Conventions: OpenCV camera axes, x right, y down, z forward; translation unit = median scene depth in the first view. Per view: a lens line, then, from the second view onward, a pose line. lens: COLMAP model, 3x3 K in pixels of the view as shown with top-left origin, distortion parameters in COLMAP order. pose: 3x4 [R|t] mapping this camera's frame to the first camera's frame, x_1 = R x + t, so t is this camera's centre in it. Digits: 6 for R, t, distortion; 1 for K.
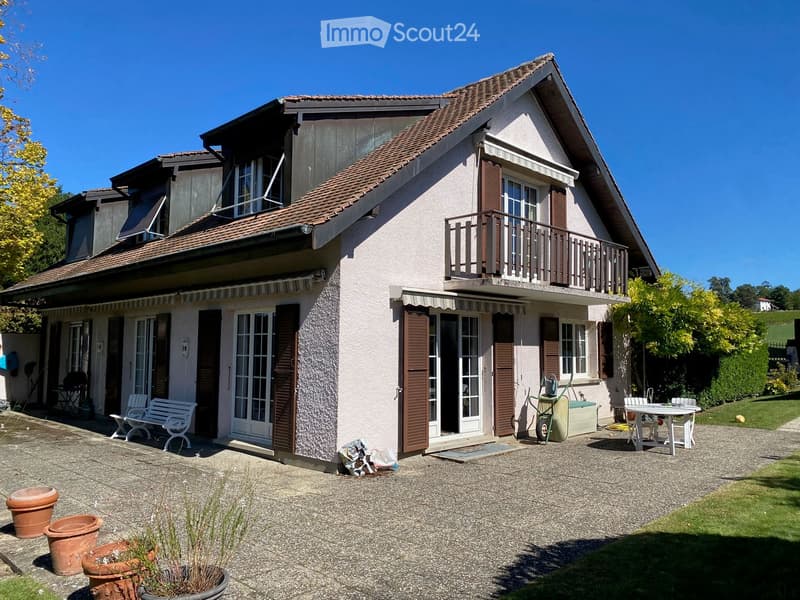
lens RADIAL K [[605.3, 0, 402.6], [0, 605.3, 299.1], [0, 0, 1]] dist [0.028357, -0.033276]
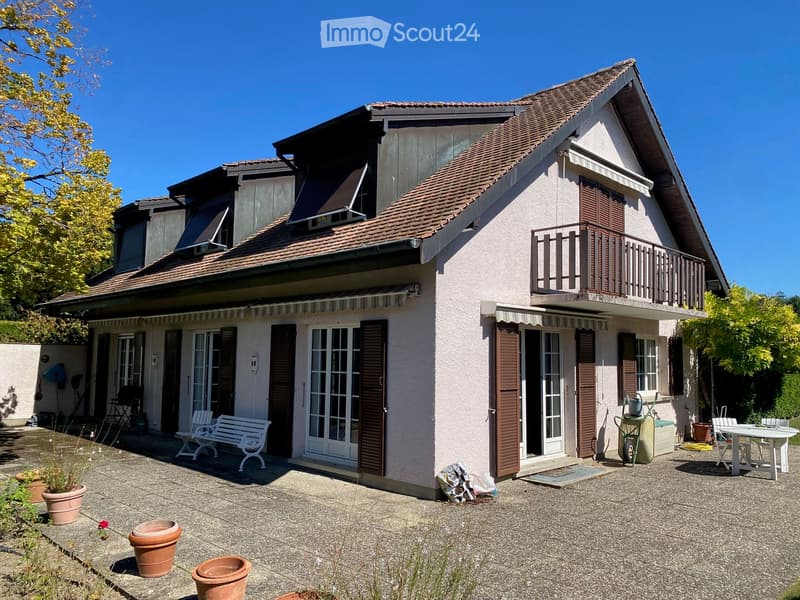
lens RADIAL K [[605.3, 0, 402.2], [0, 605.3, 304.6], [0, 0, 1]] dist [0.028357, -0.033276]
pose [[0.999948, 0.004521, -0.009129, -0.119512], [-0.004560, 0.999981, -0.004236, -0.010485], [0.009109, 0.004277, 0.999949, 0.039007]]
